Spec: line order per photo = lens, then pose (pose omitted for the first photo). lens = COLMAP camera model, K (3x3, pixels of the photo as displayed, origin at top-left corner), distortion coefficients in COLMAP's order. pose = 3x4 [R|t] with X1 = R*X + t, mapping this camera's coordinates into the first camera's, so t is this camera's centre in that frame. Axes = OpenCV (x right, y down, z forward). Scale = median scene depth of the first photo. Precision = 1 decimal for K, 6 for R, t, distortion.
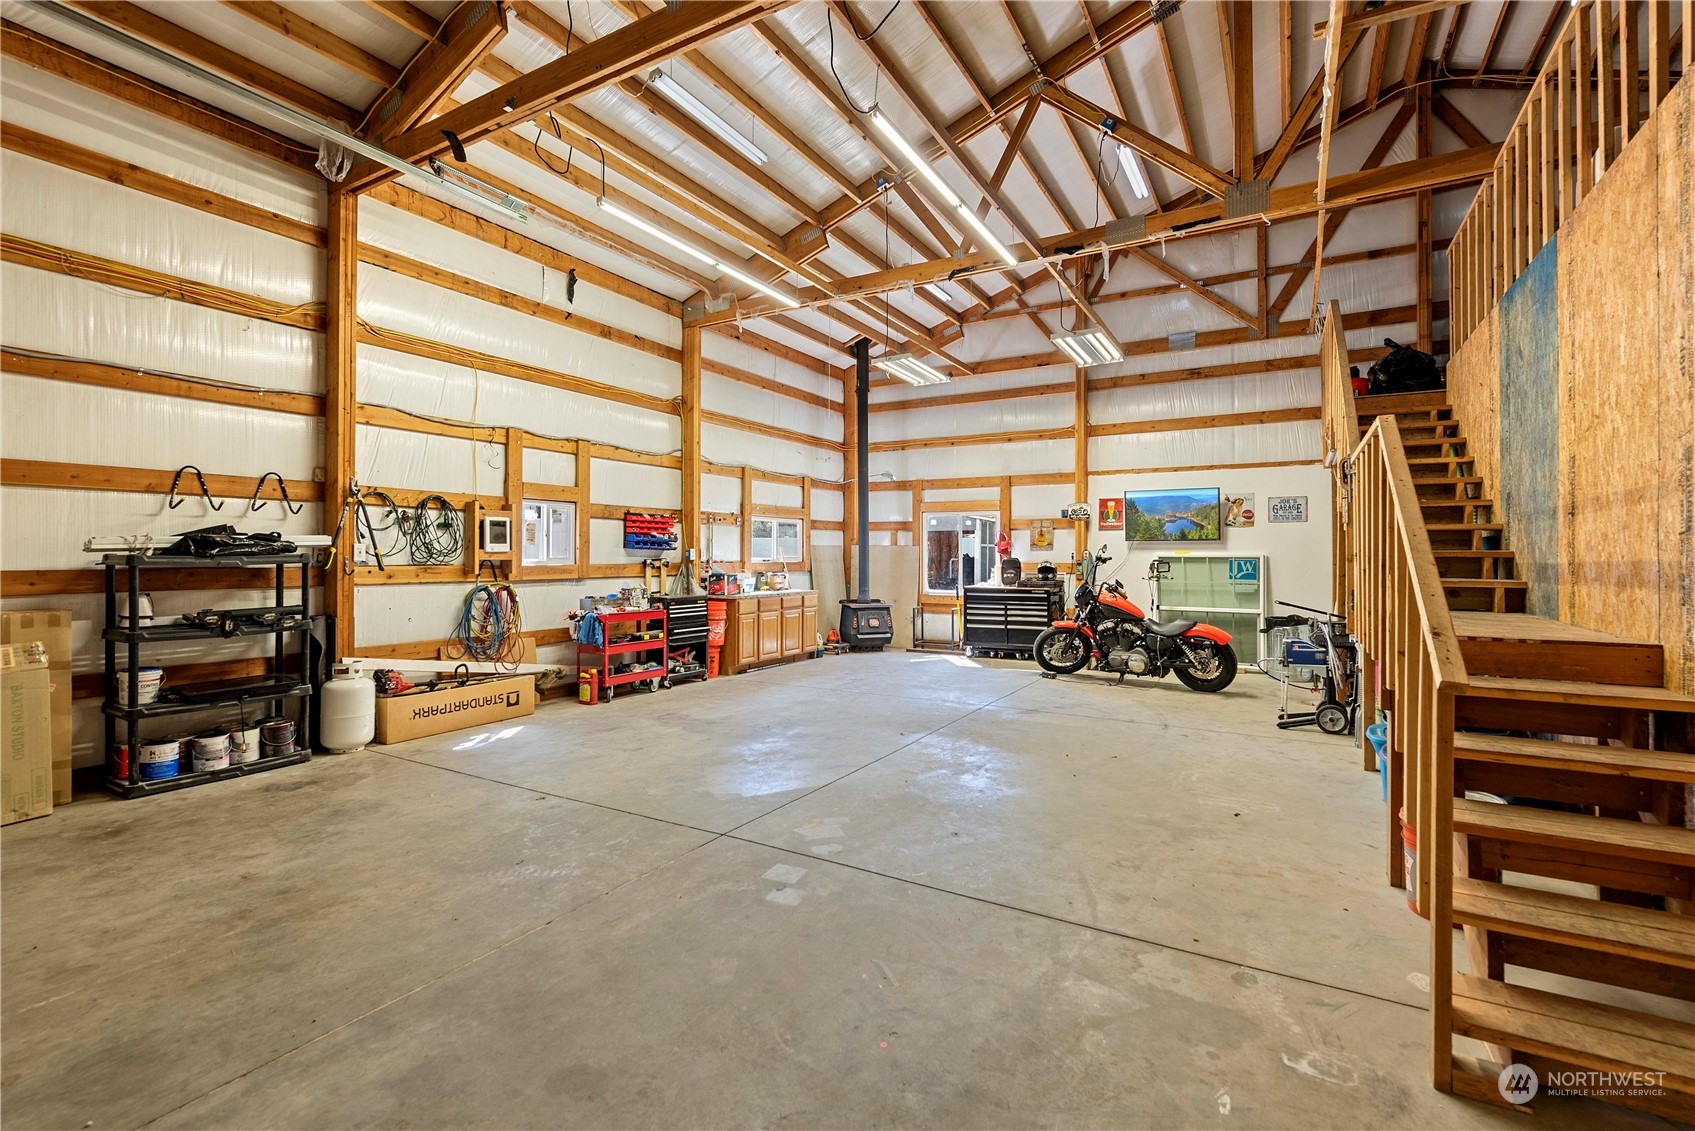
lens RADIAL K [[753.4, 0, 861.7], [0, 753.4, 557.2], [0, 0, 1]] dist [0.003481, -0.000568]
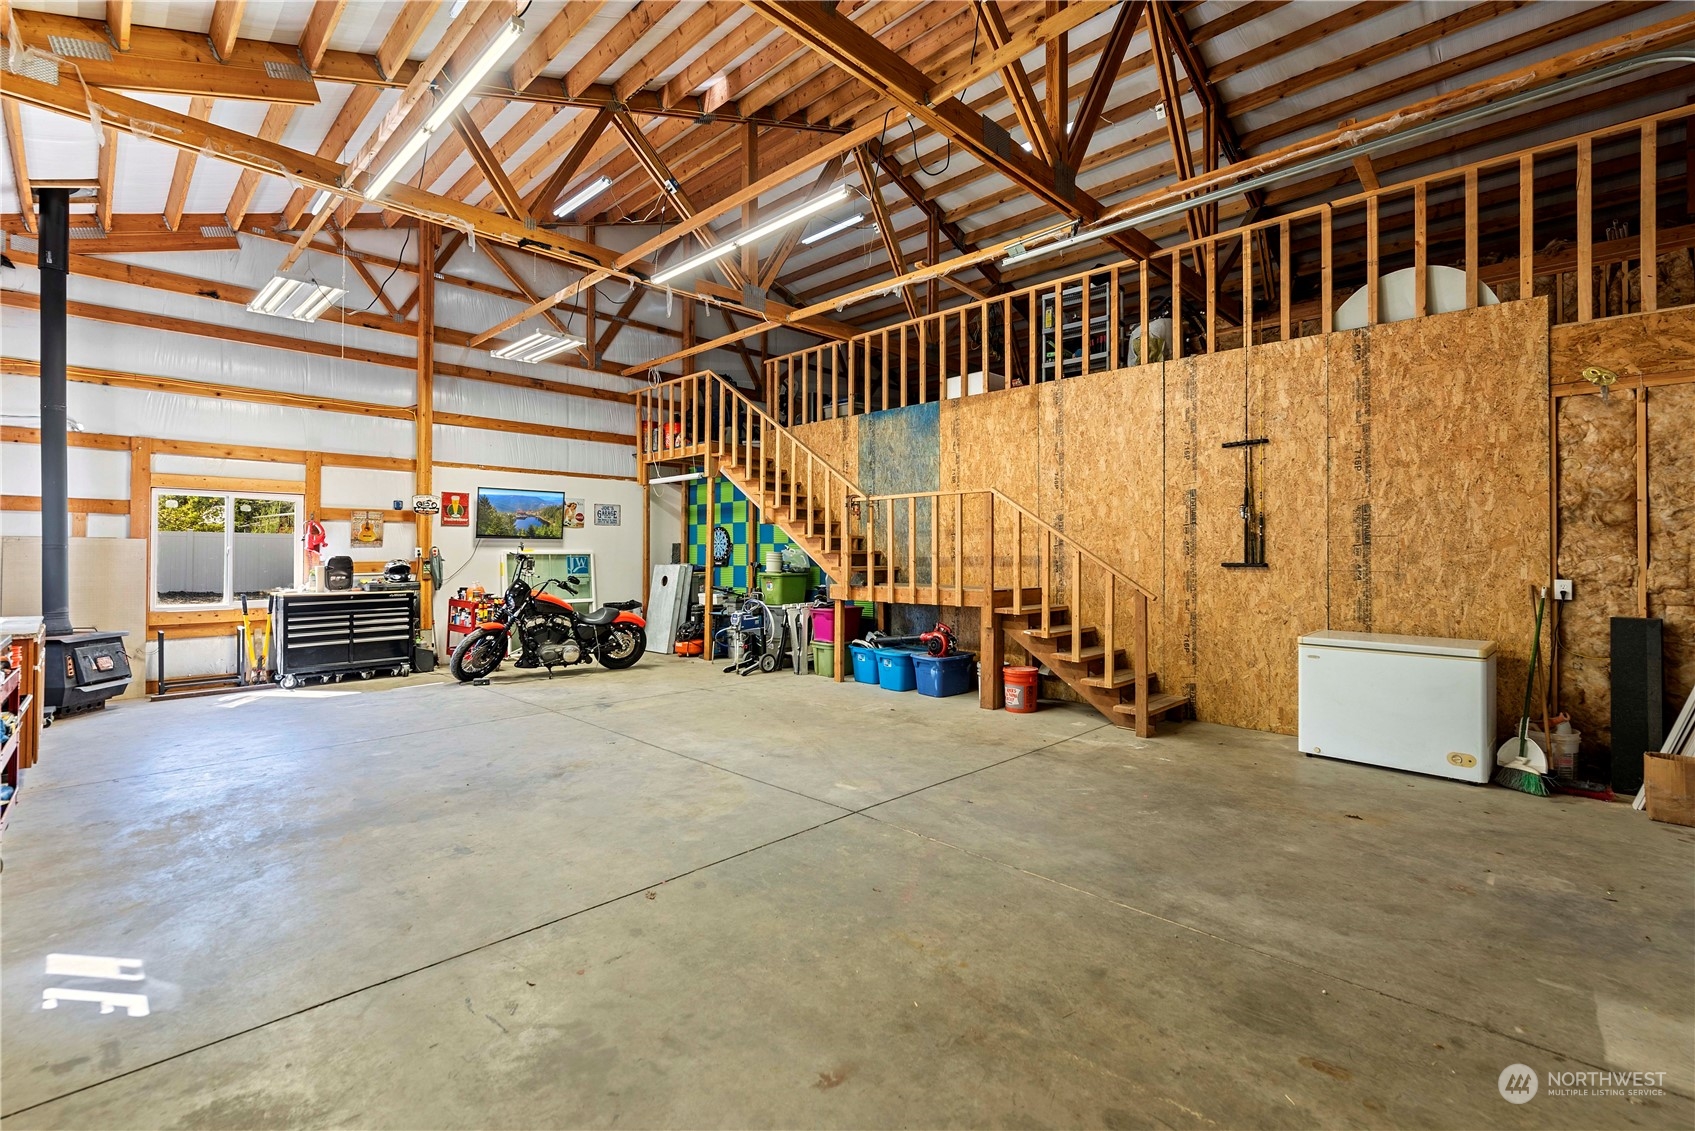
lens RADIAL K [[753.4, 0, 864.6], [0, 753.4, 553.6], [0, 0, 1]] dist [0.003481, -0.000568]
pose [[0.238254, -0.003334, 0.971197, -0.519171], [0.001890, 0.999994, 0.002969, -0.003400], [-0.971201, 0.001128, 0.238259, 0.306044]]
